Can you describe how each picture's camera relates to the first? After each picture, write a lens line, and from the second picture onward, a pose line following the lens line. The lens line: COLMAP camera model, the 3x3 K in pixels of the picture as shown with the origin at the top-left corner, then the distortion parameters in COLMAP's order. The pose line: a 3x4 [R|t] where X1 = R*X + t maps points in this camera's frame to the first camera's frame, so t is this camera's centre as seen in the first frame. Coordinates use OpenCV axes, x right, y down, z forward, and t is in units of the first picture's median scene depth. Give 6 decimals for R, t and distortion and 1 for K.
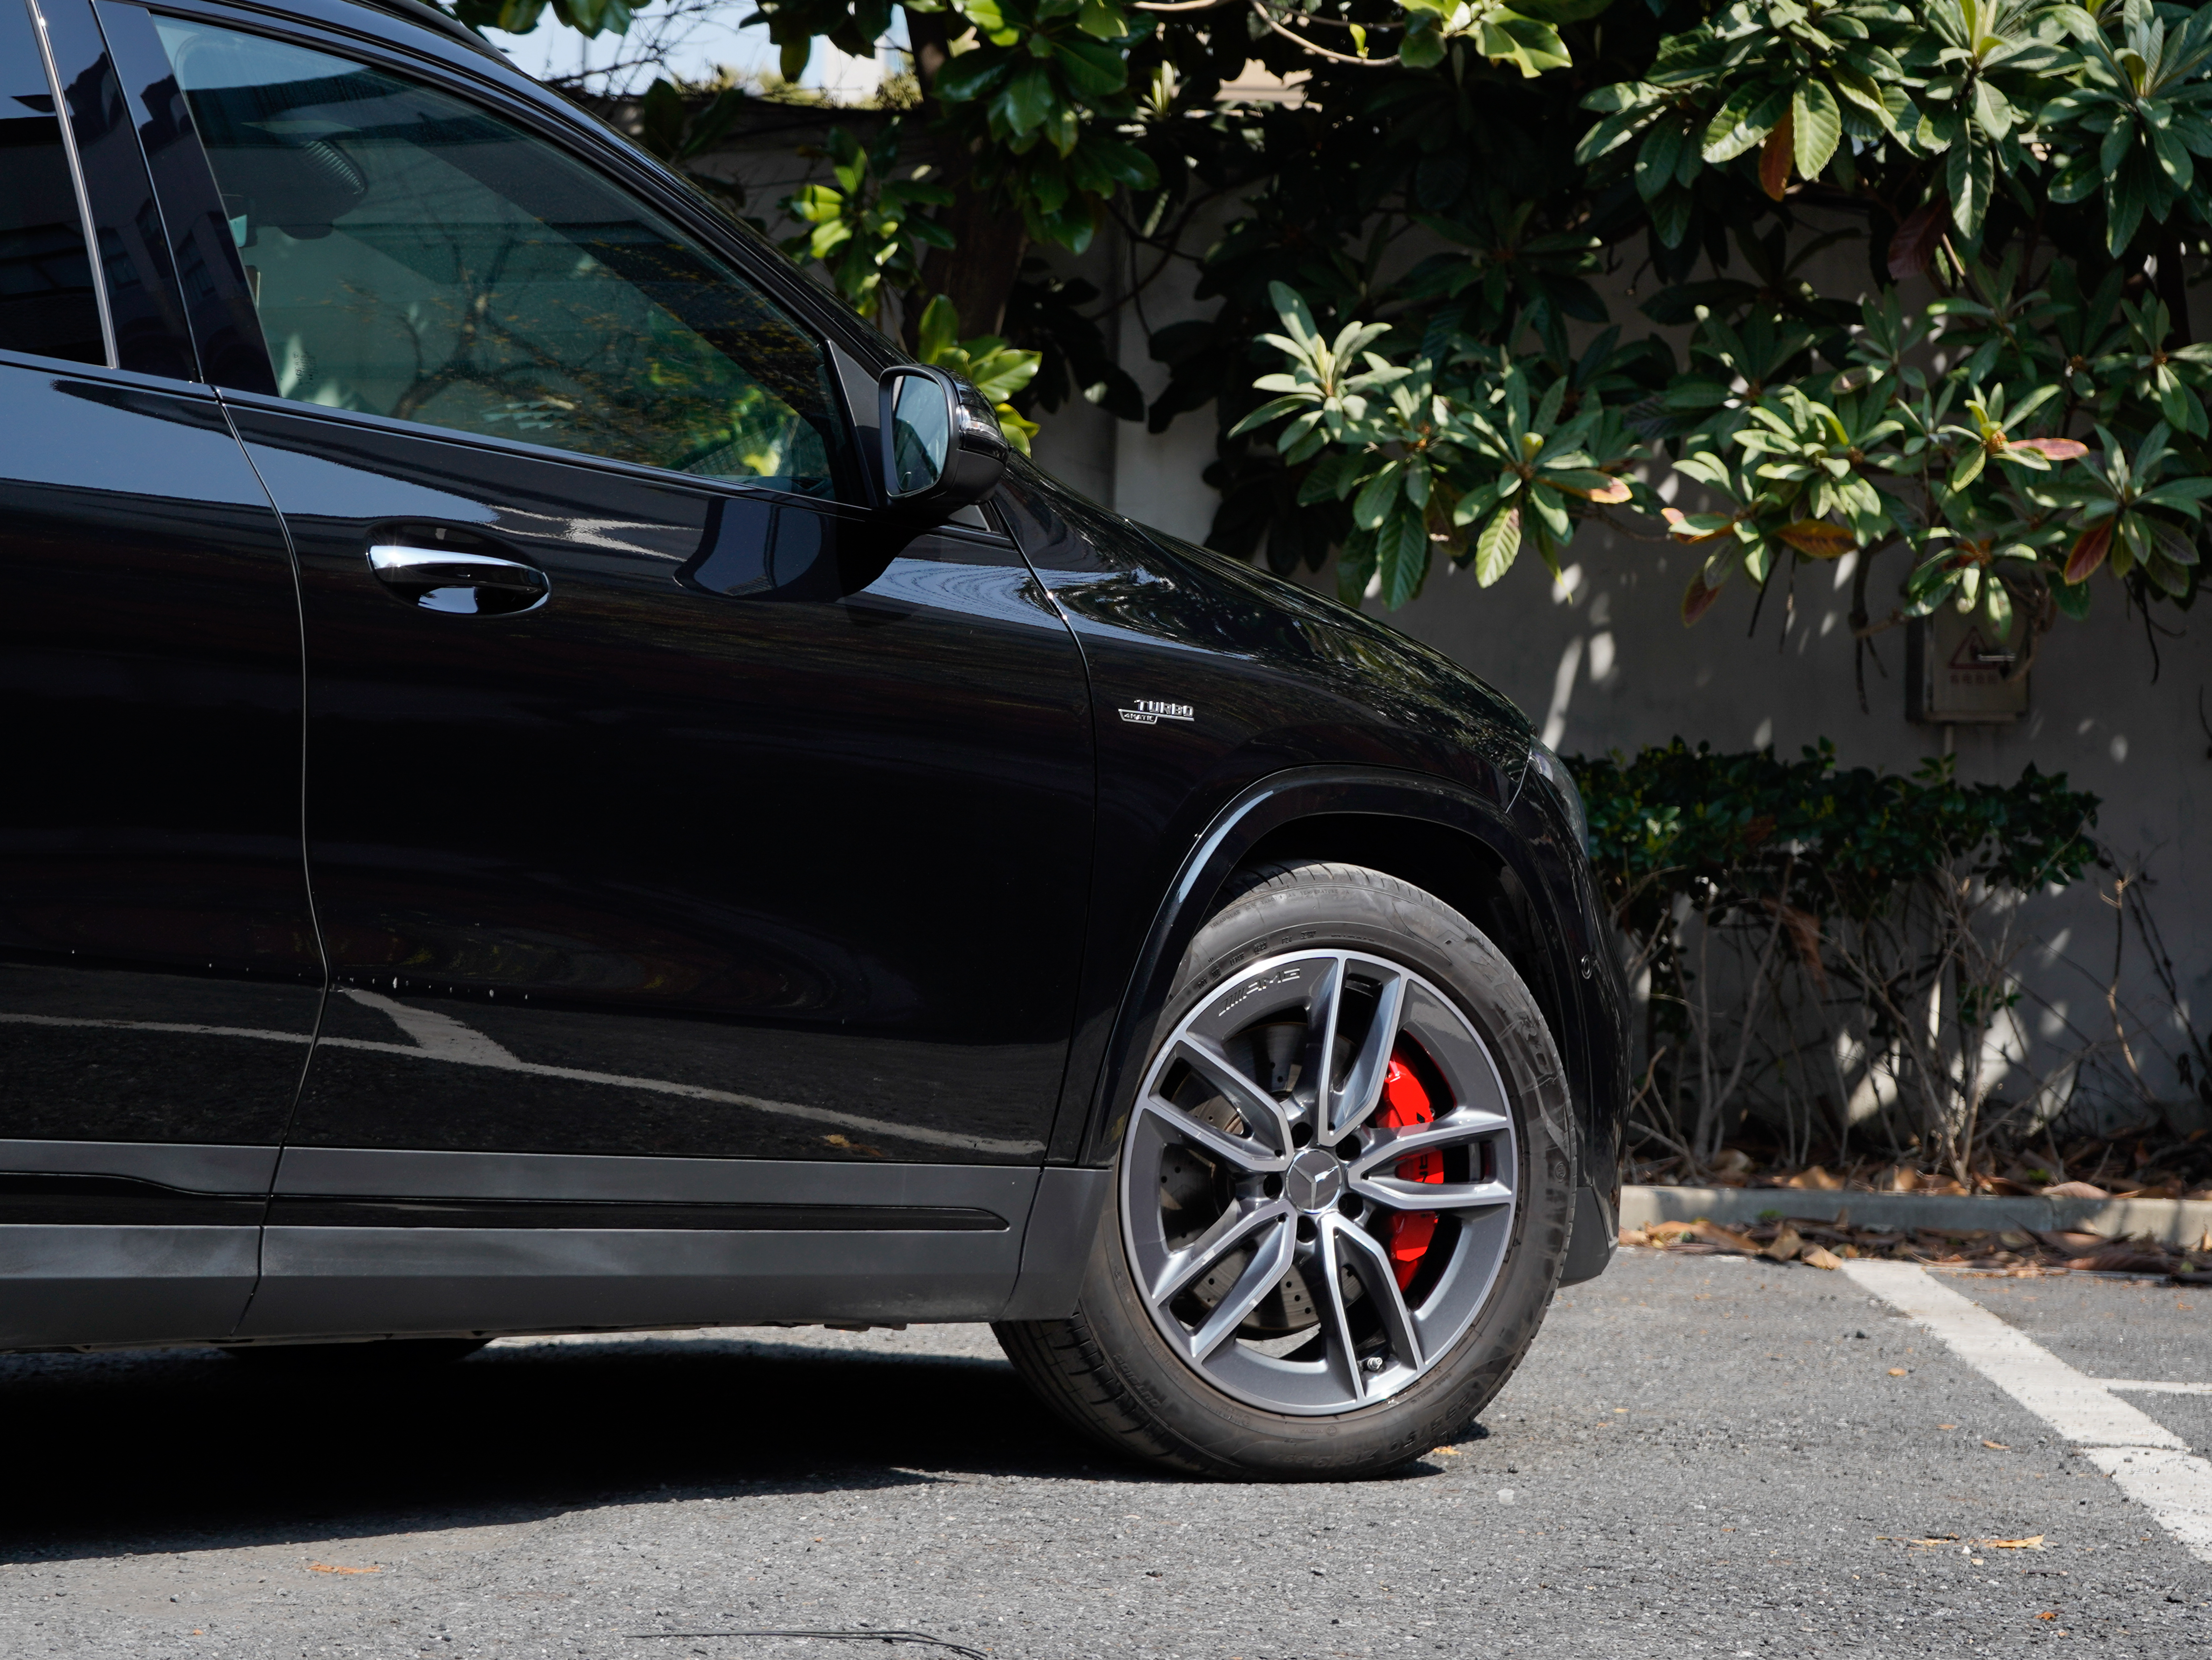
lens RADIAL K [[4984.0, 0, 1106.0], [0, 4984.0, 830.0], [0, 0, 1]] dist [0.000882, -0.880849]
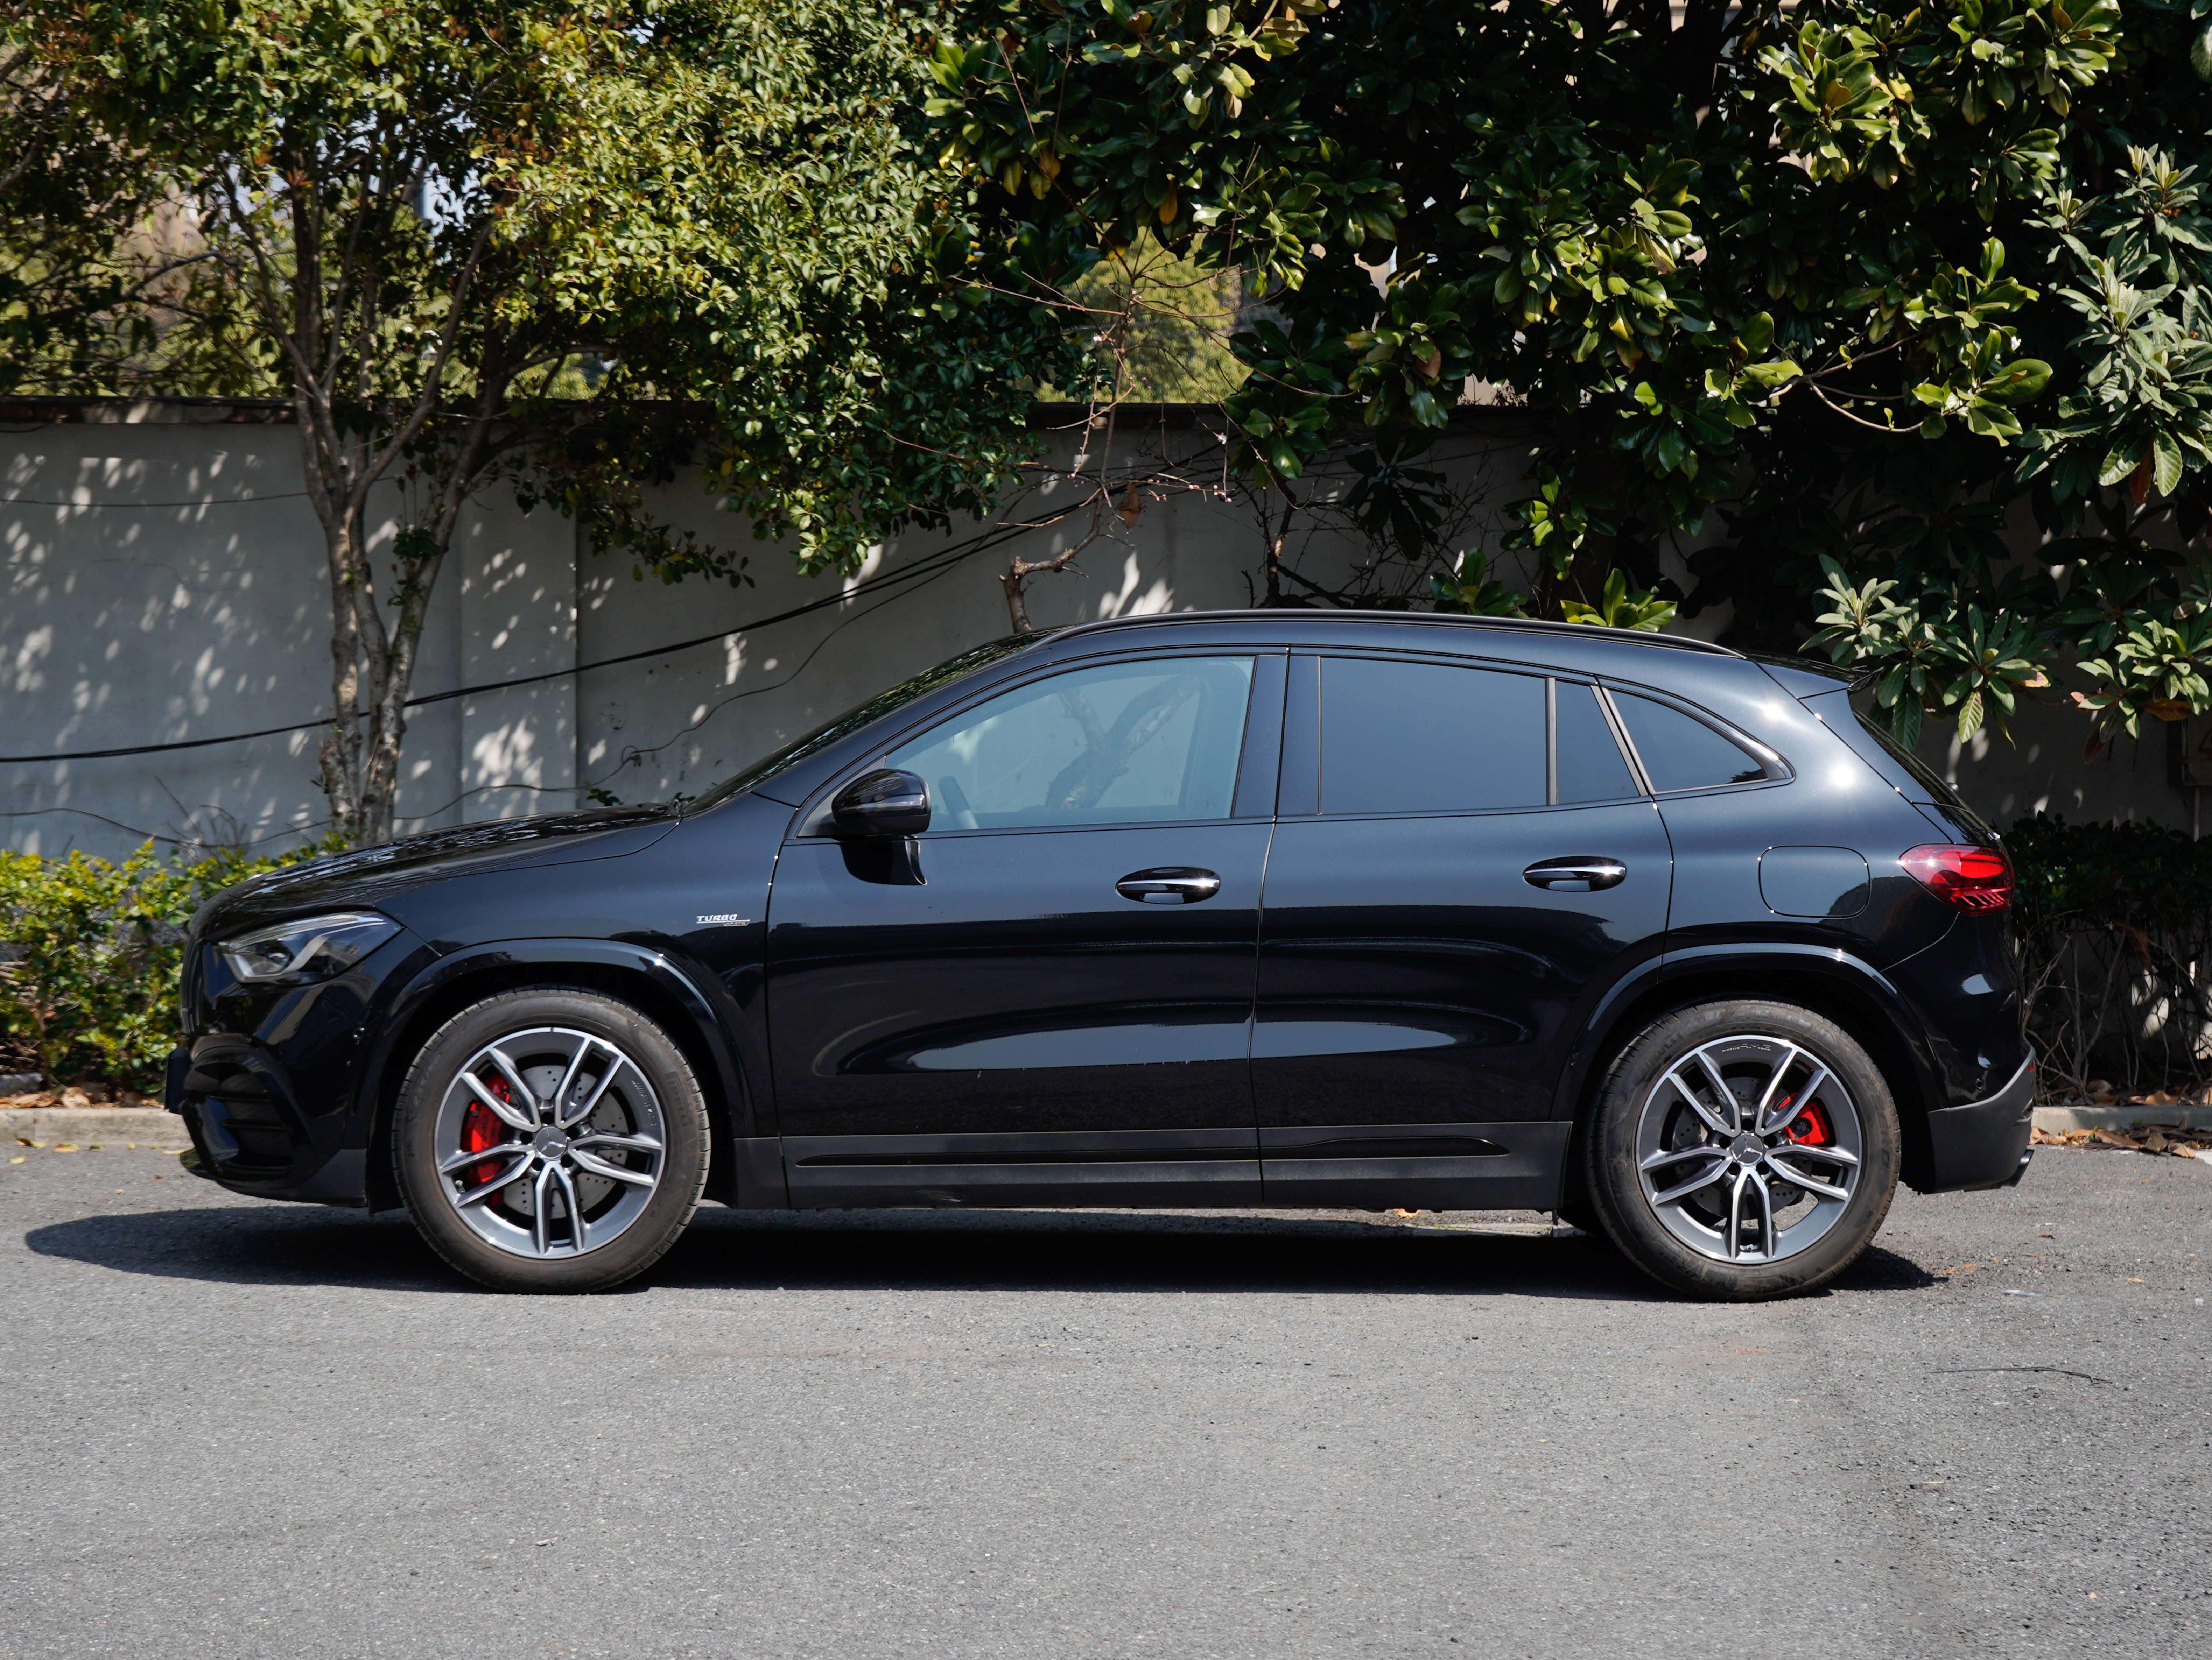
lens RADIAL K [[4984.0, 0, 1106.0], [0, 4984.0, 830.0], [0, 0, 1]] dist [0.000882, -0.880849]
pose [[0.999182, -0.030158, 0.026942, -0.250547], [0.029256, 0.999018, 0.033259, -0.083930], [-0.027919, -0.032443, 0.999084, -0.620042]]
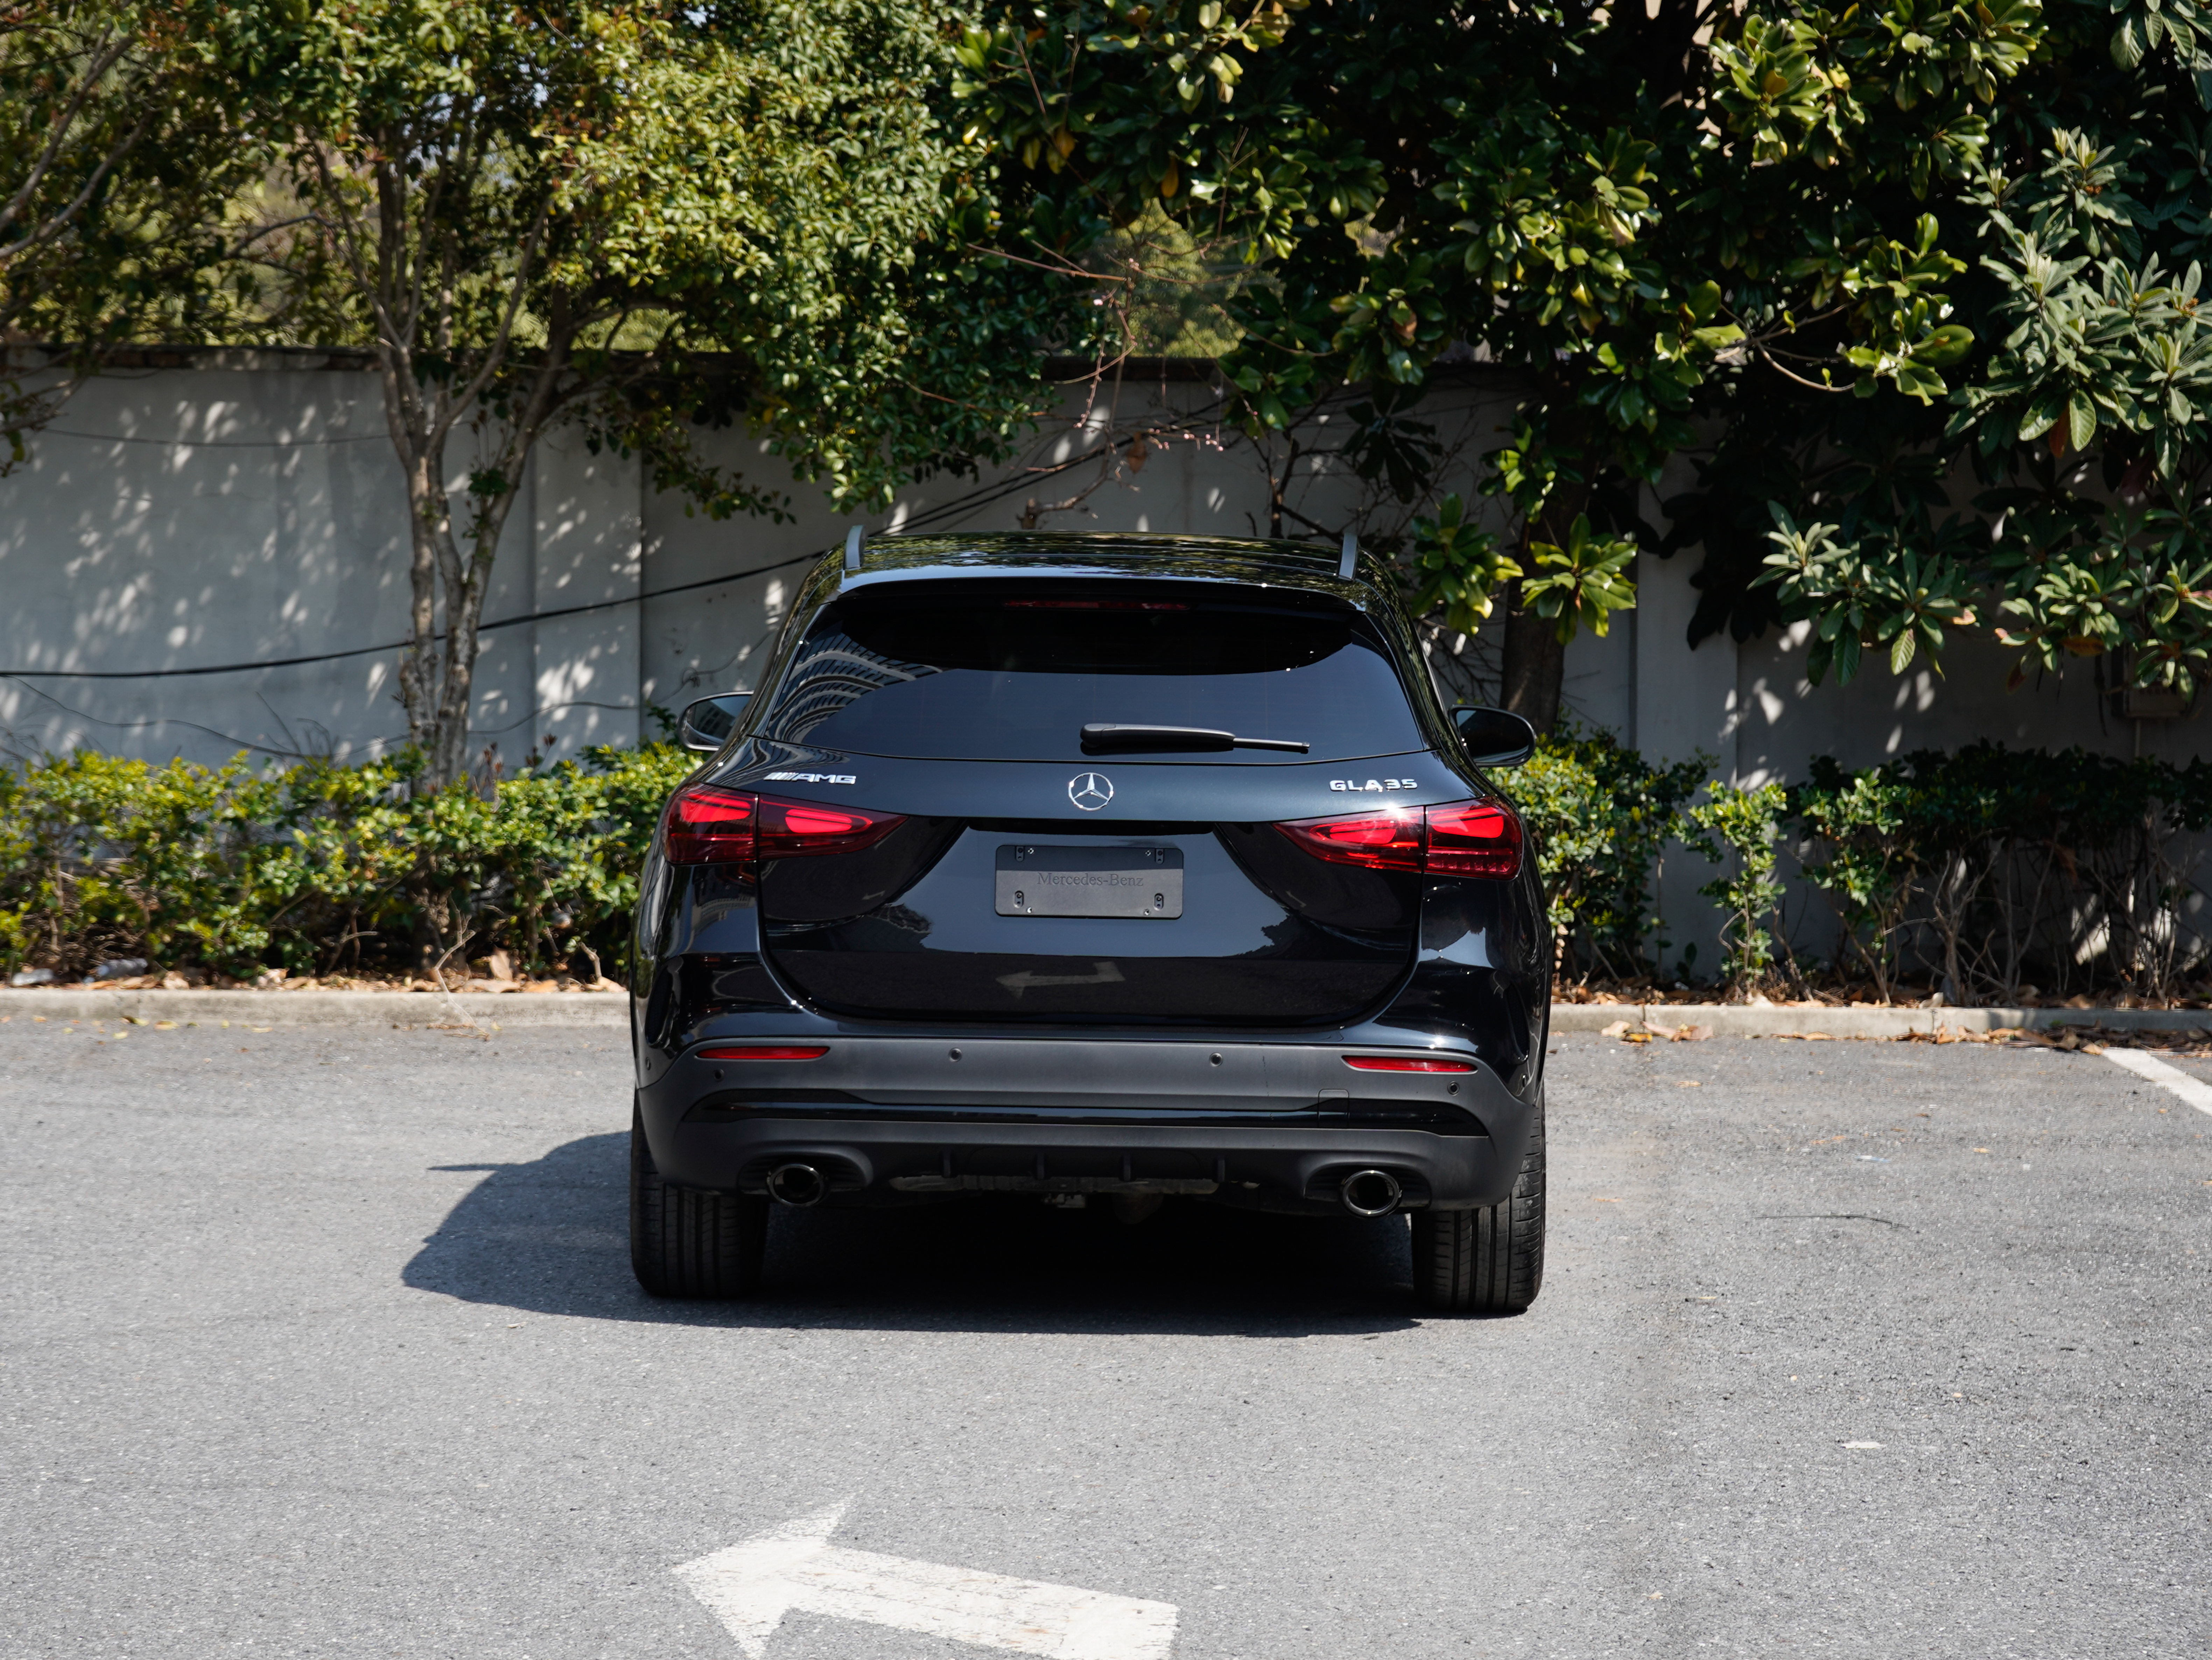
lens RADIAL K [[4986.1, 0, 1173.6], [0, 4986.1, 829.1], [0, 0, 1]] dist [0.005325, -0.733664]
pose [[0.999740, -0.021617, 0.007241, -0.197974], [0.021261, 0.998716, 0.045988, -0.082355], [-0.008226, -0.045822, 0.998916, -0.785713]]
